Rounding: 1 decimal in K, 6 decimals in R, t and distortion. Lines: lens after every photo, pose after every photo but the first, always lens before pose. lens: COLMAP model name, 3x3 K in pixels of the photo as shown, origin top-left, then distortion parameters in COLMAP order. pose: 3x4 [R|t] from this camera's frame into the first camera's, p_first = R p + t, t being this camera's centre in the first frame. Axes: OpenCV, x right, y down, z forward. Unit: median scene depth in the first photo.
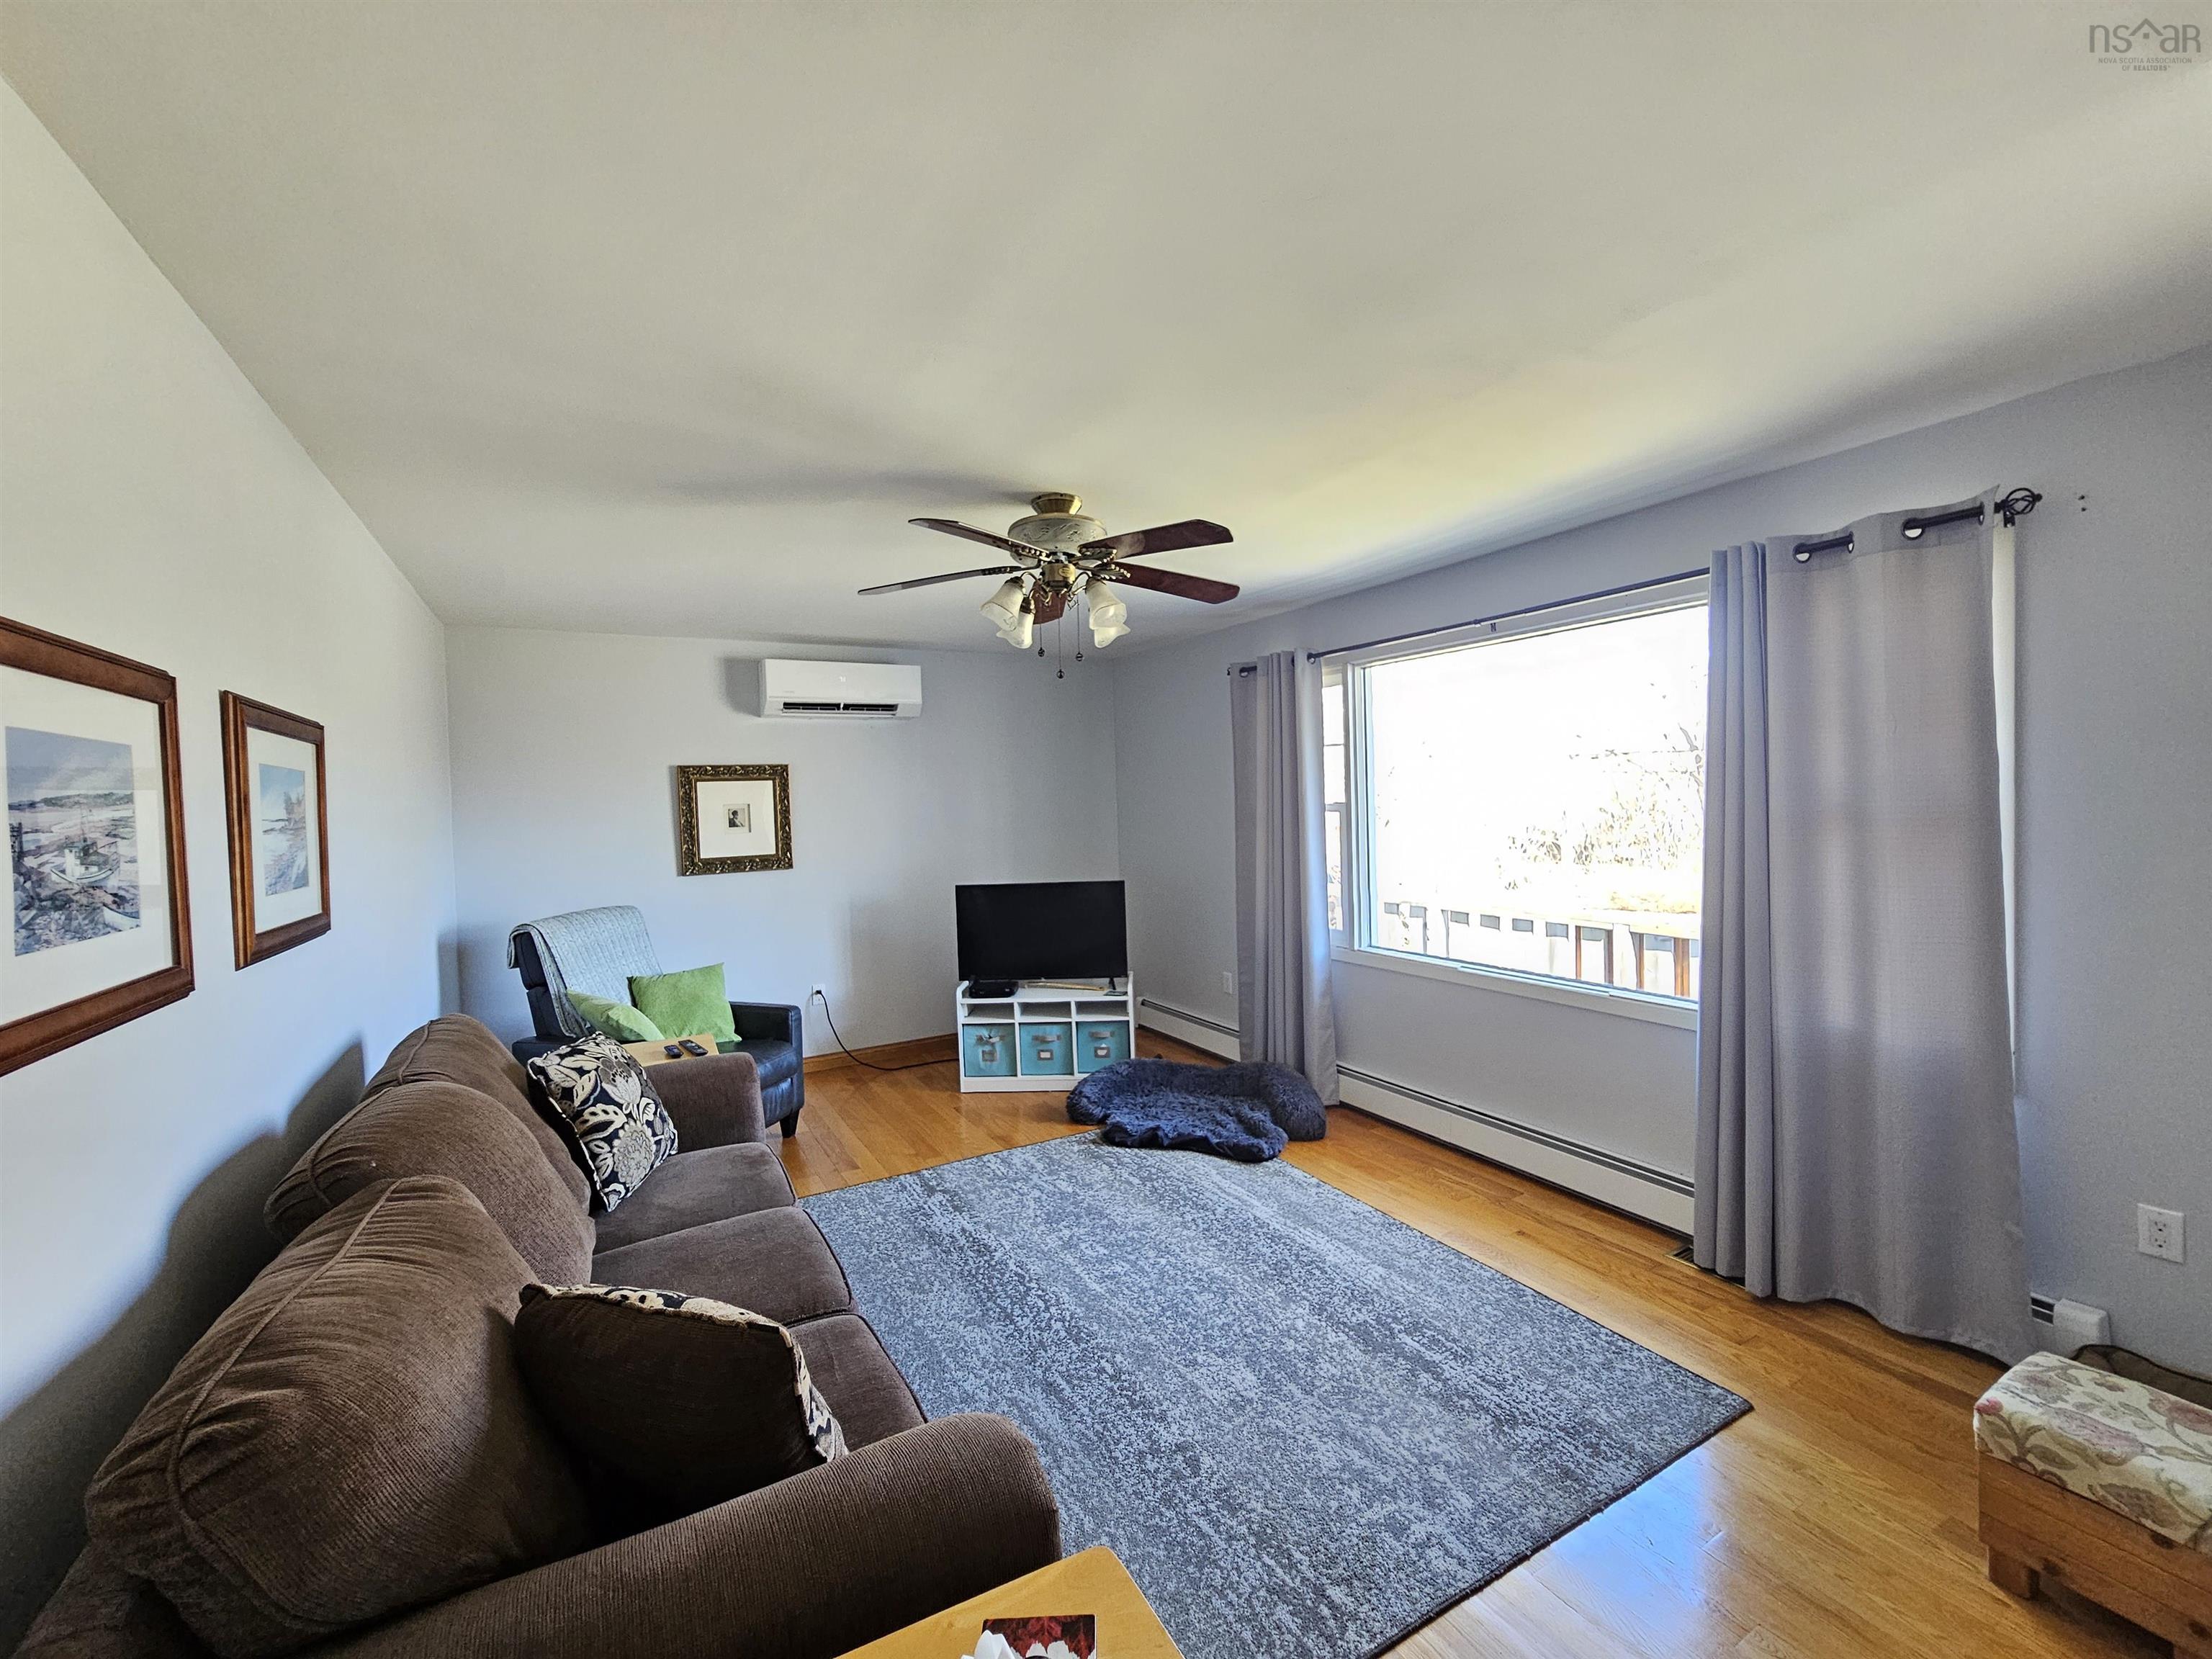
lens RADIAL K [[932.2, 0, 1104.6], [0, 932.2, 842.3], [0, 0, 1]] dist [-0.000107, -0.000129]
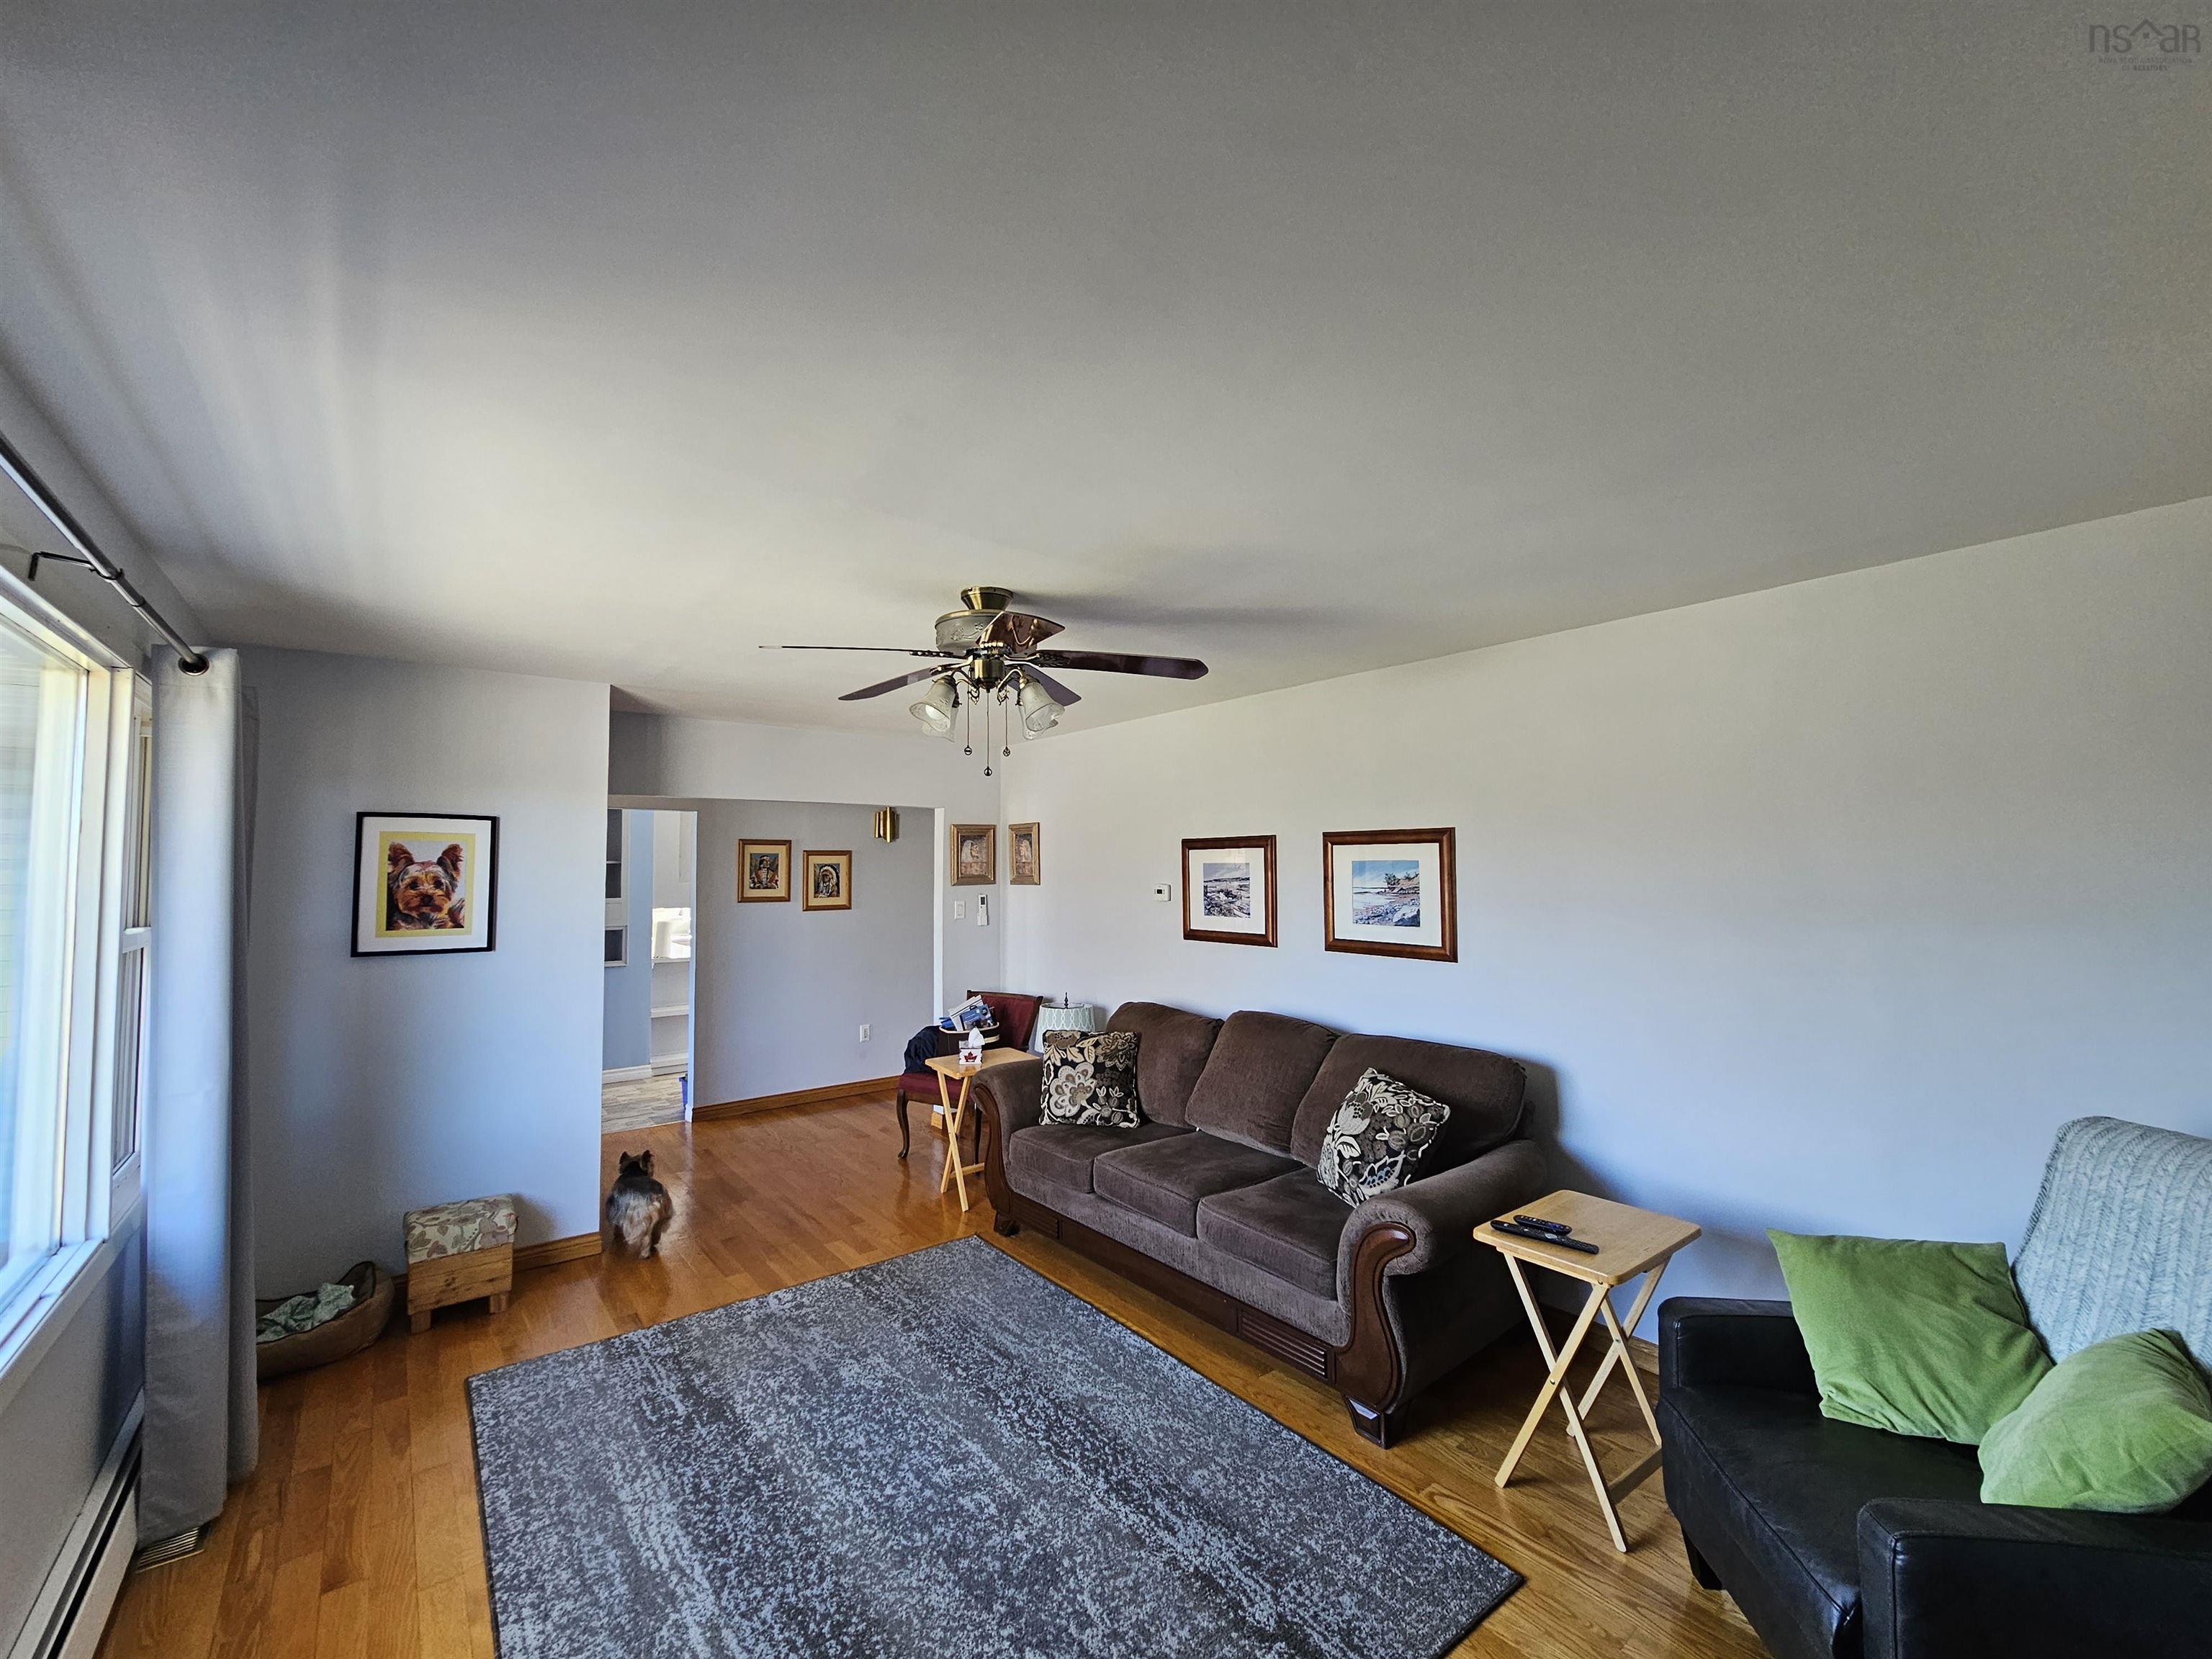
lens RADIAL K [[932.2, 0, 1089.5], [0, 932.2, 829.6], [0, 0, 1]] dist [-0.000107, -0.000129]
pose [[-0.990110, 0.031982, -0.136599, -0.018217], [0.031045, 0.999478, 0.008986, -0.129167], [0.136815, 0.004656, -0.990586, 2.019808]]
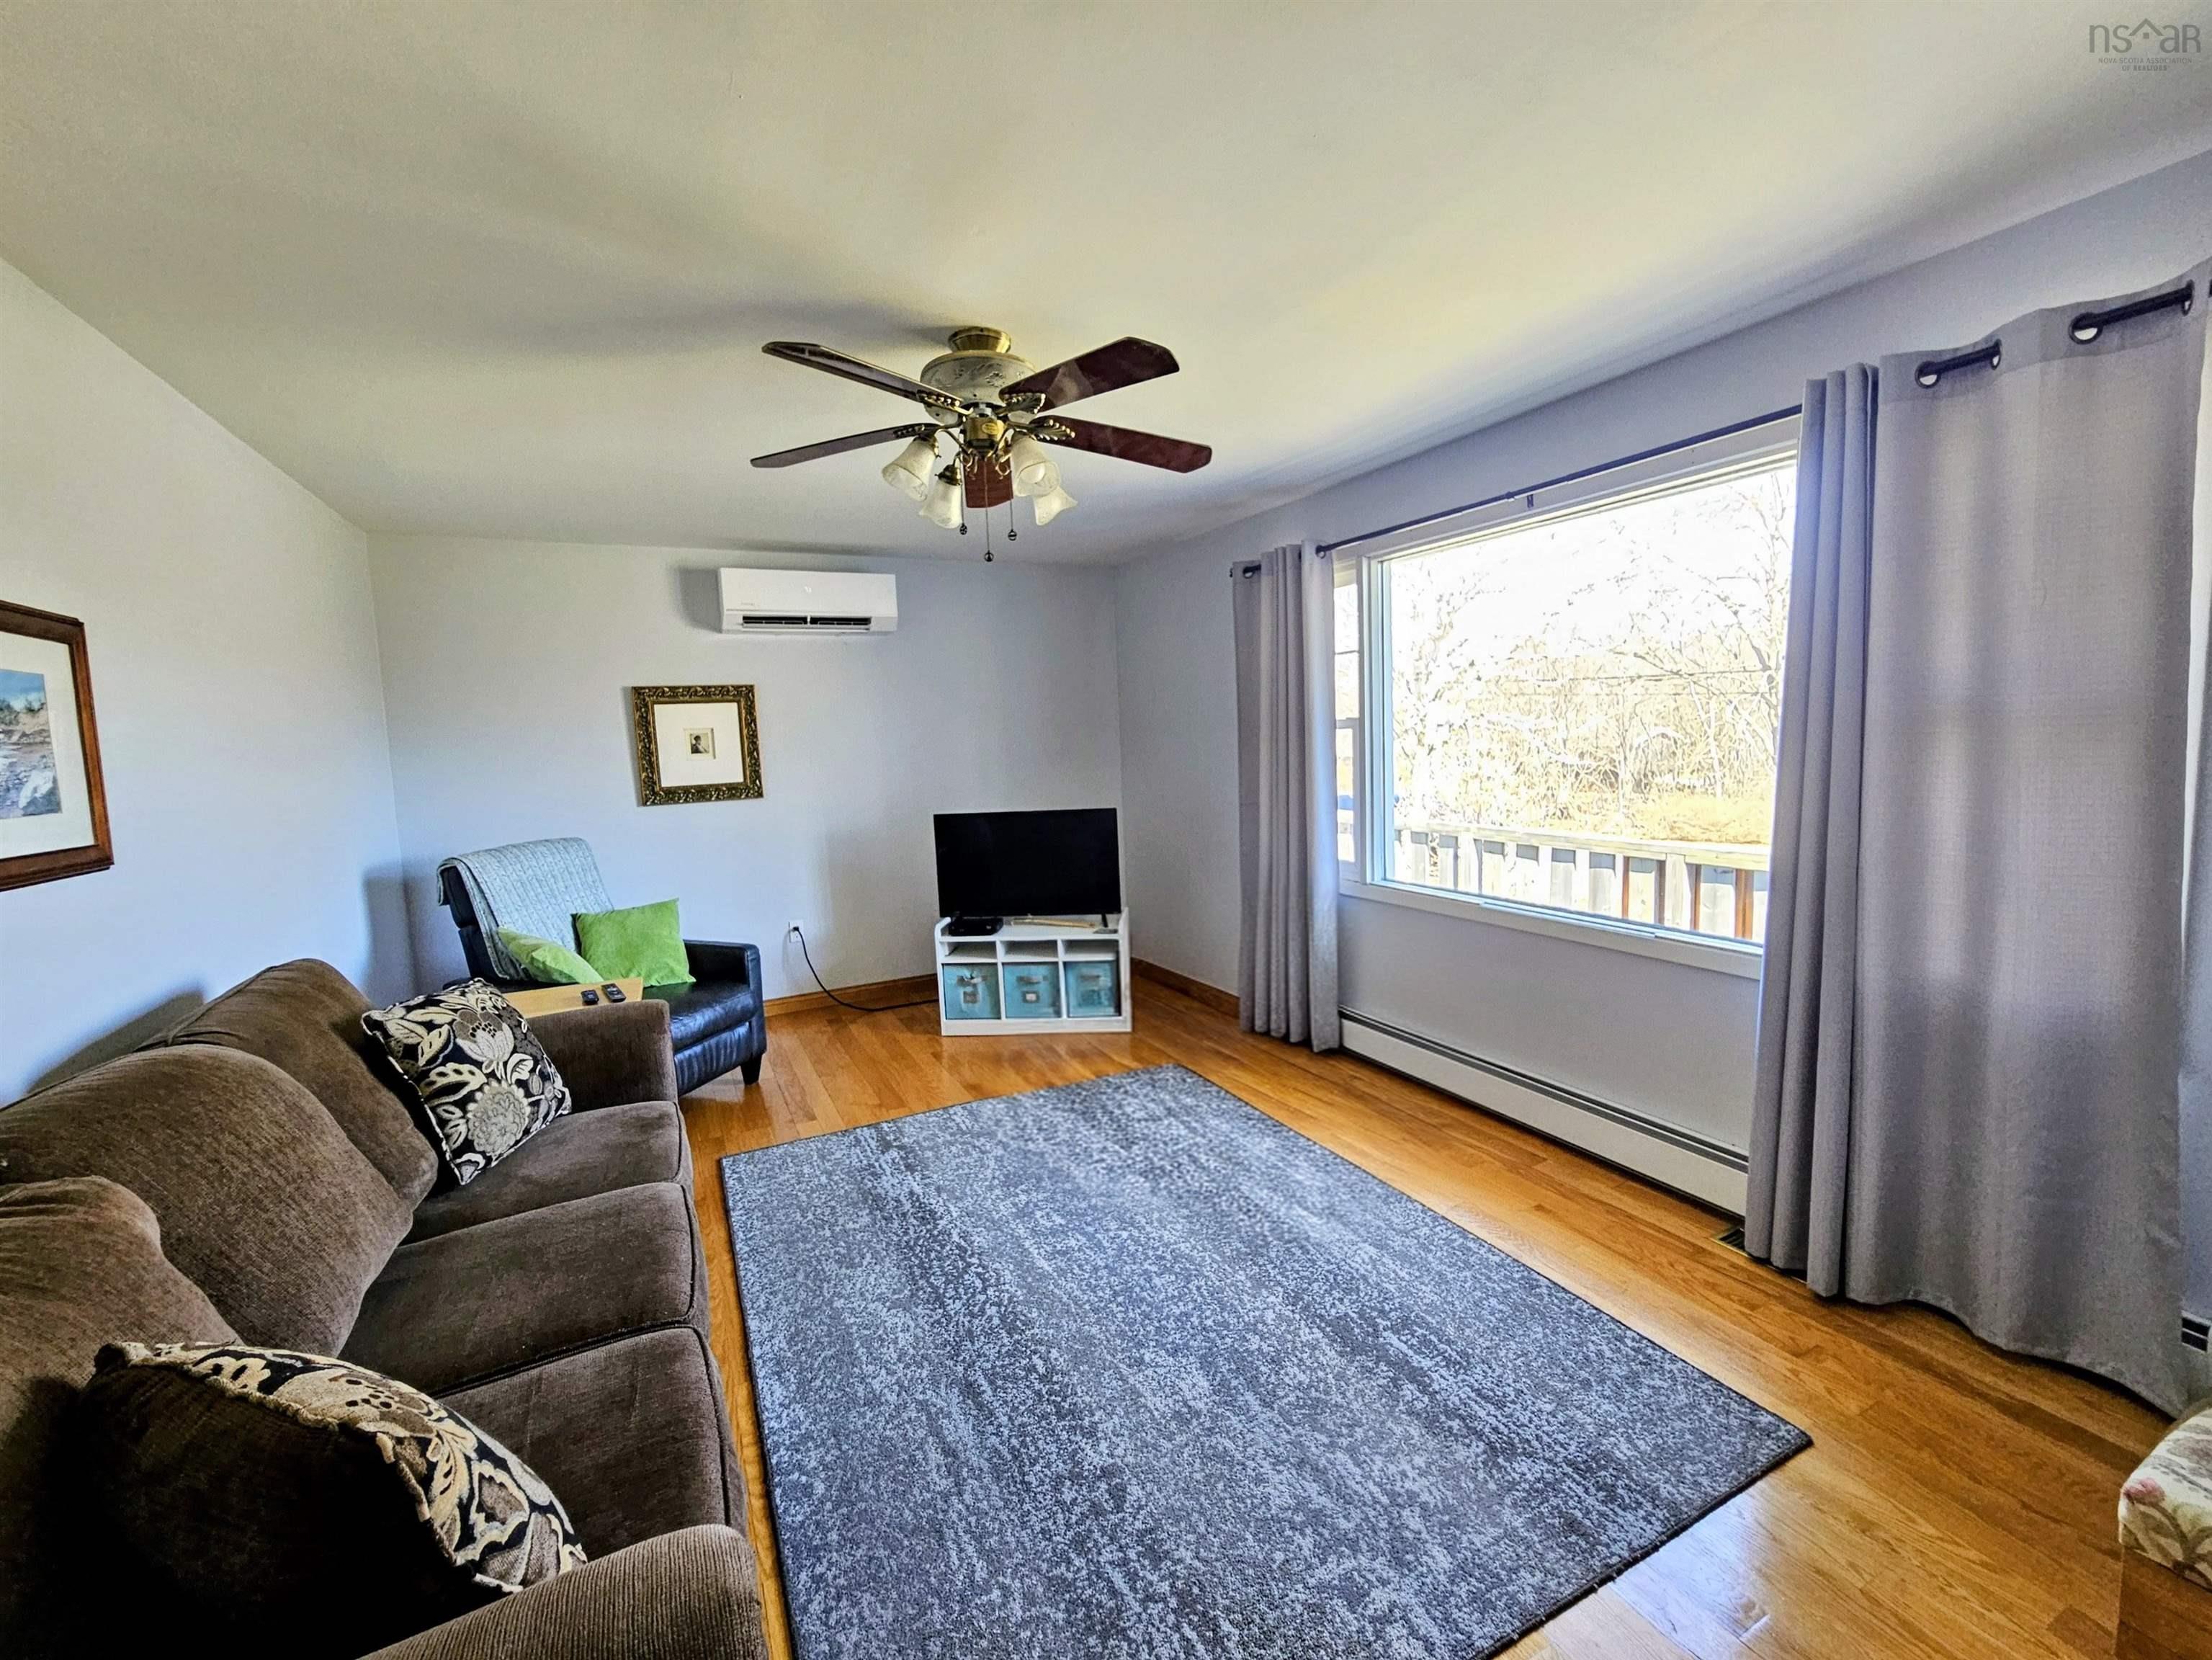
lens RADIAL K [[932.4, 0, 1102.5], [0, 932.4, 843.5], [0, 0, 1]] dist [-0.000107, -0.000129]
pose [[0.998695, -0.003904, -0.050923, 0.098520], [0.007622, 0.997301, 0.073019, 0.015794], [0.050500, -0.073312, 0.996030, 0.160673]]
